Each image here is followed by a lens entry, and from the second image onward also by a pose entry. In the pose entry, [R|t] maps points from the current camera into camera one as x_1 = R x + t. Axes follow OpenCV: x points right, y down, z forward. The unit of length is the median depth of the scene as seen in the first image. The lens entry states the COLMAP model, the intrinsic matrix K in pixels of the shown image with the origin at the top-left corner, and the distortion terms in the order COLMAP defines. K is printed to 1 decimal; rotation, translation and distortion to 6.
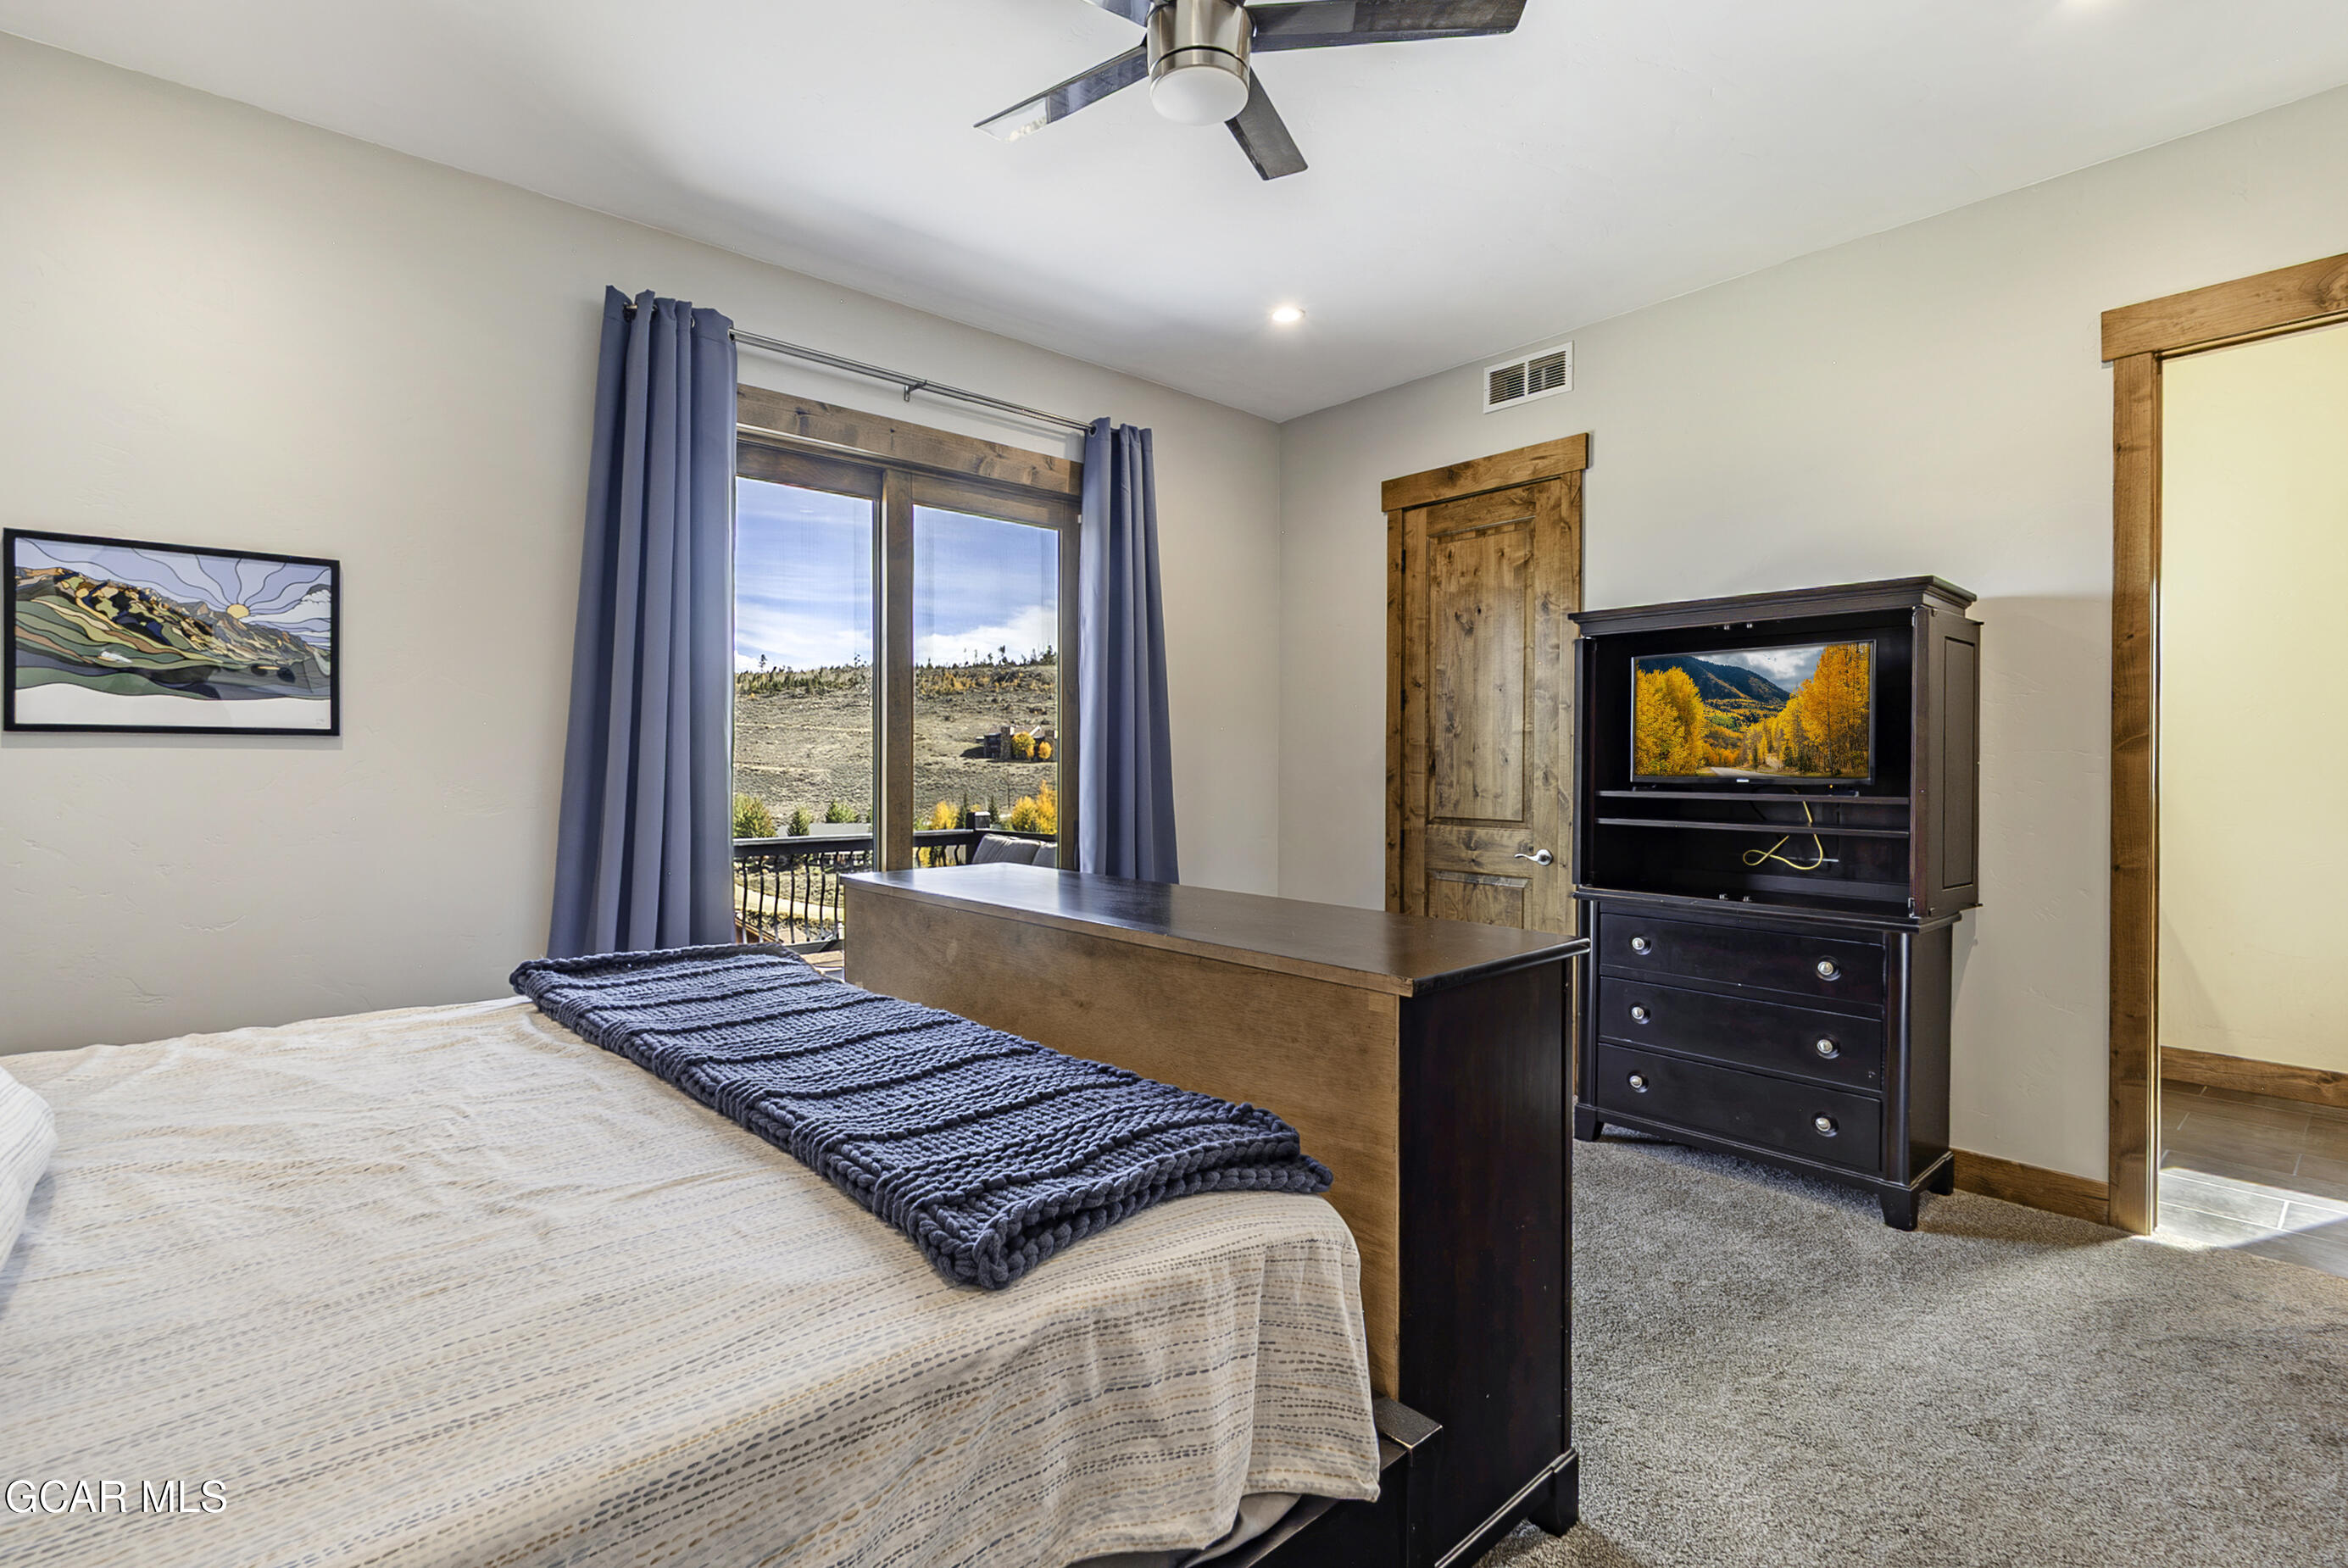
lens RADIAL K [[1090.0, 0, 1182.8], [0, 1090.0, 771.2], [0, 0, 1]] dist [-0.043169, -0.000516]
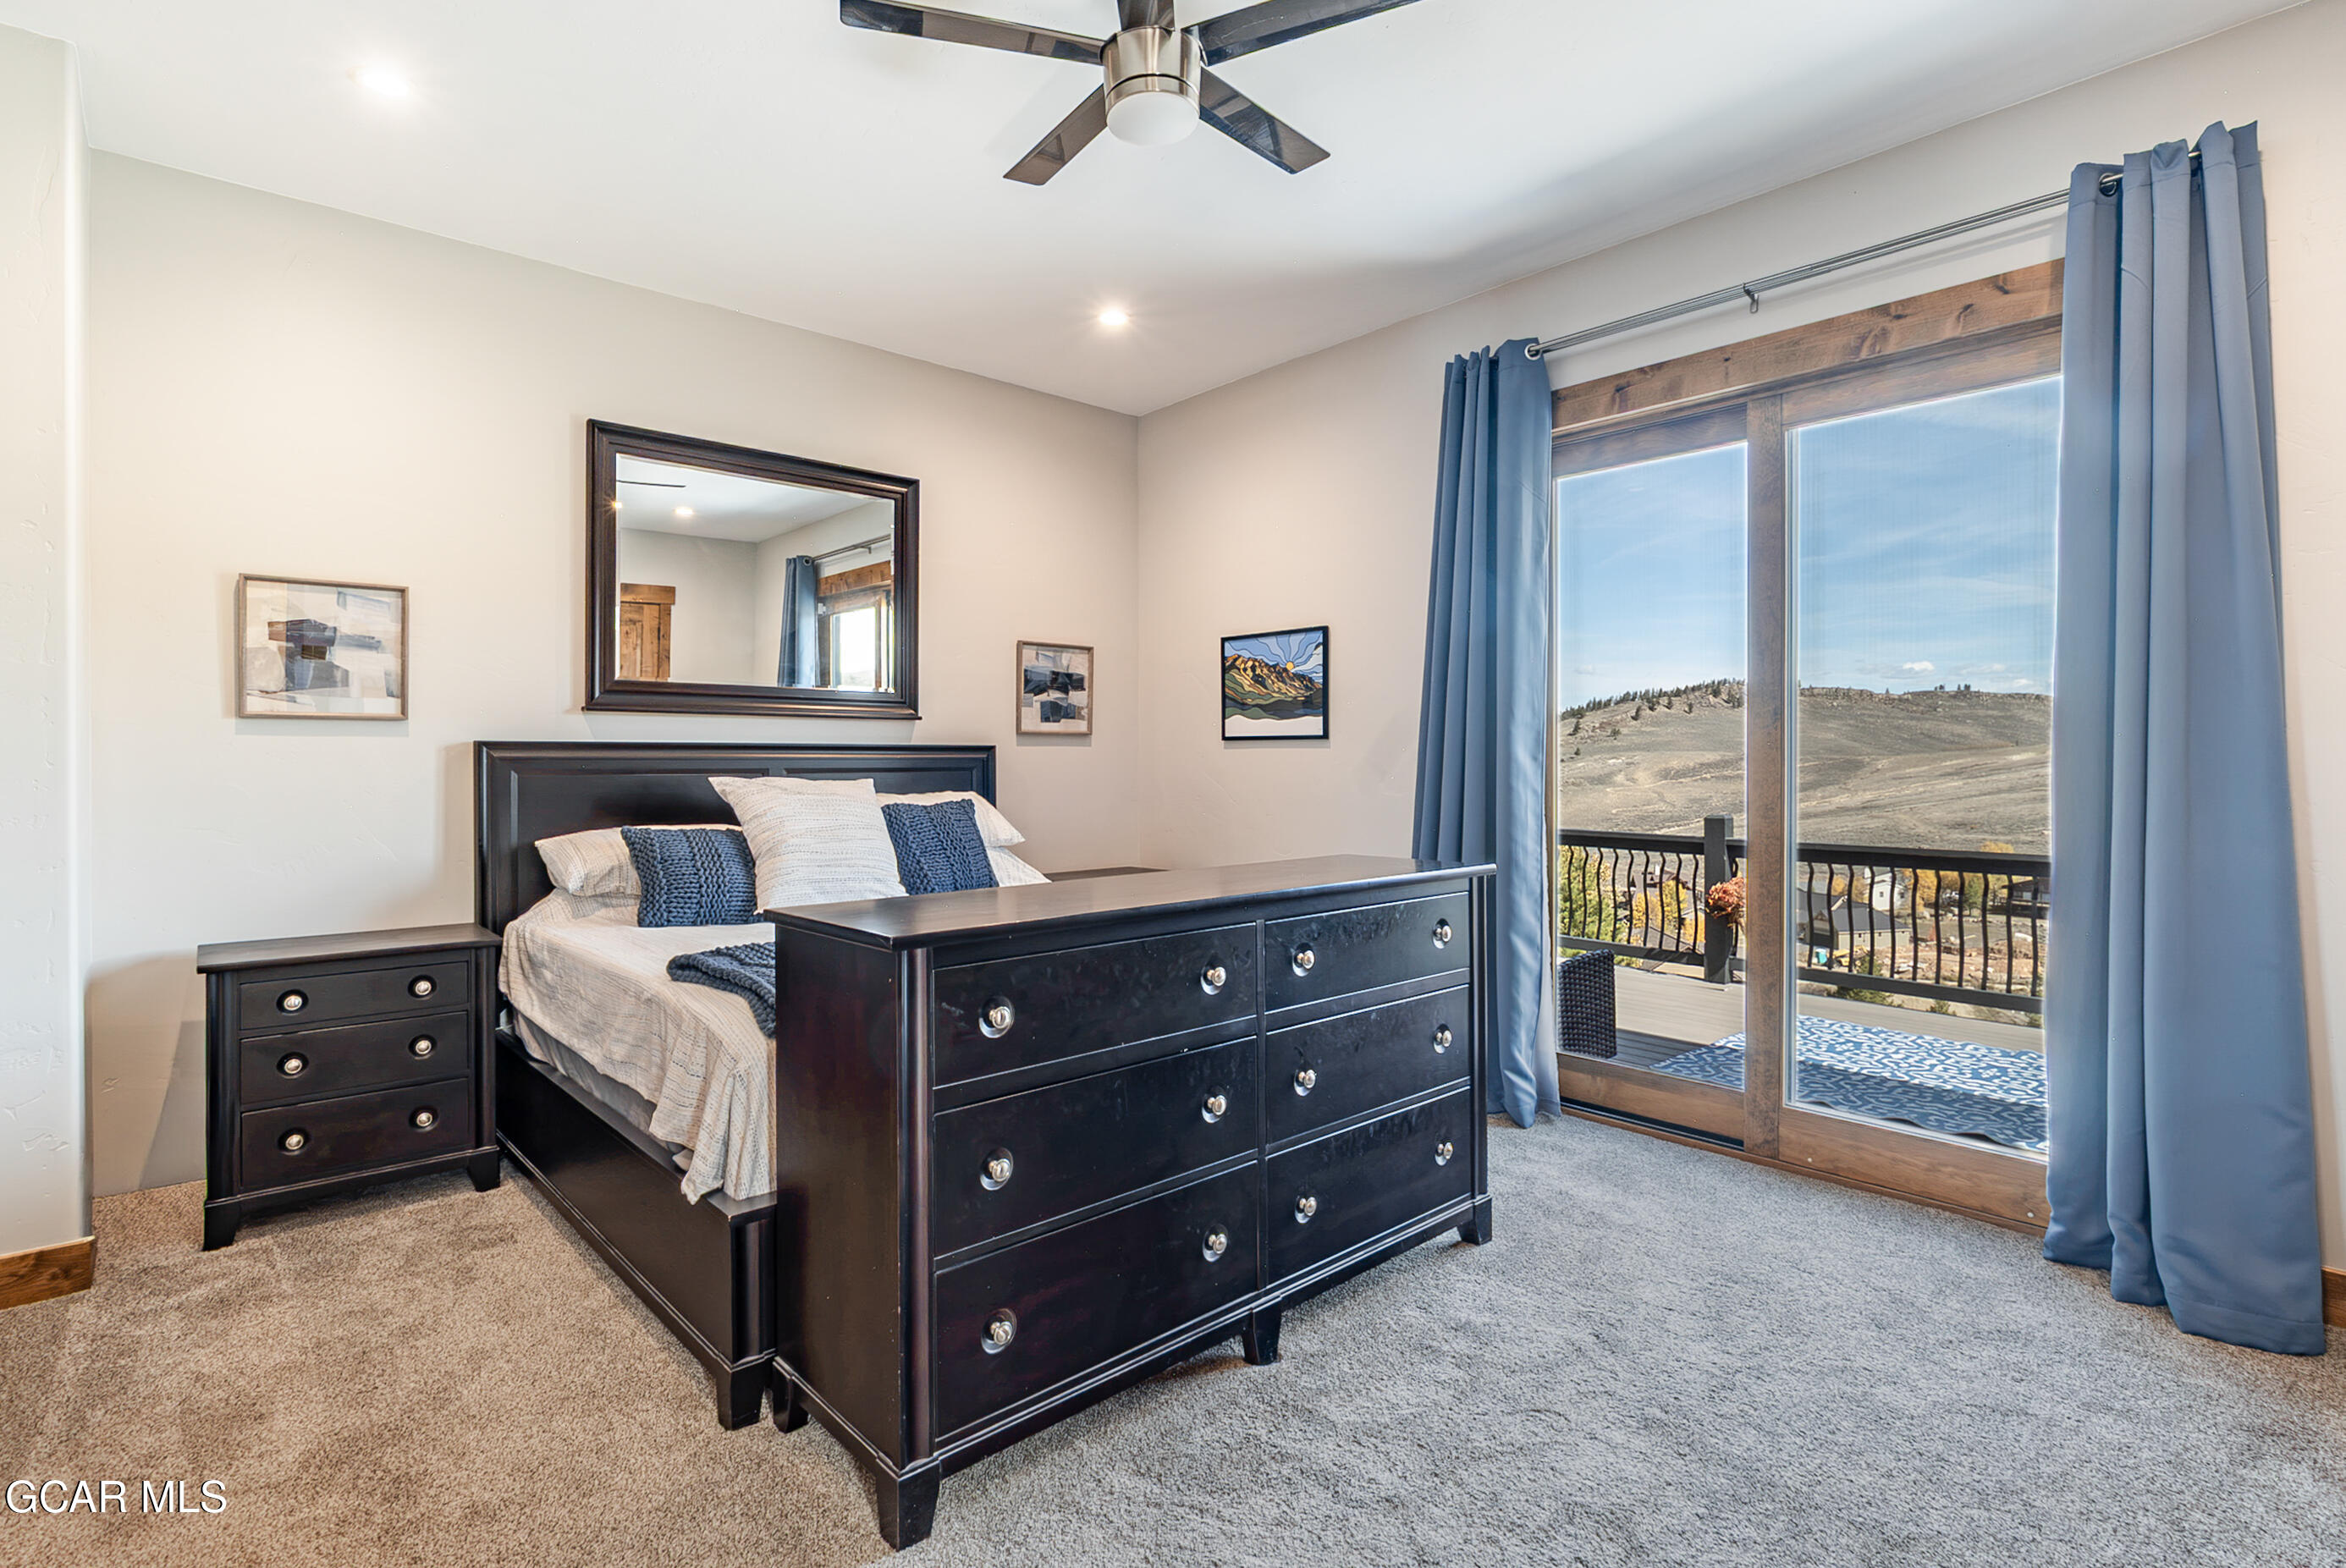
lens RADIAL K [[1097.6, 0, 1163.8], [0, 1097.6, 767.4], [0, 0, 1]] dist [-0.009757, 0.002161]
pose [[0.013268, -0.000562, -0.999912, 0.560450], [-0.000104, 1.000000, -0.000564, 0.006063], [0.999912, 0.000111, 0.013268, 0.523933]]
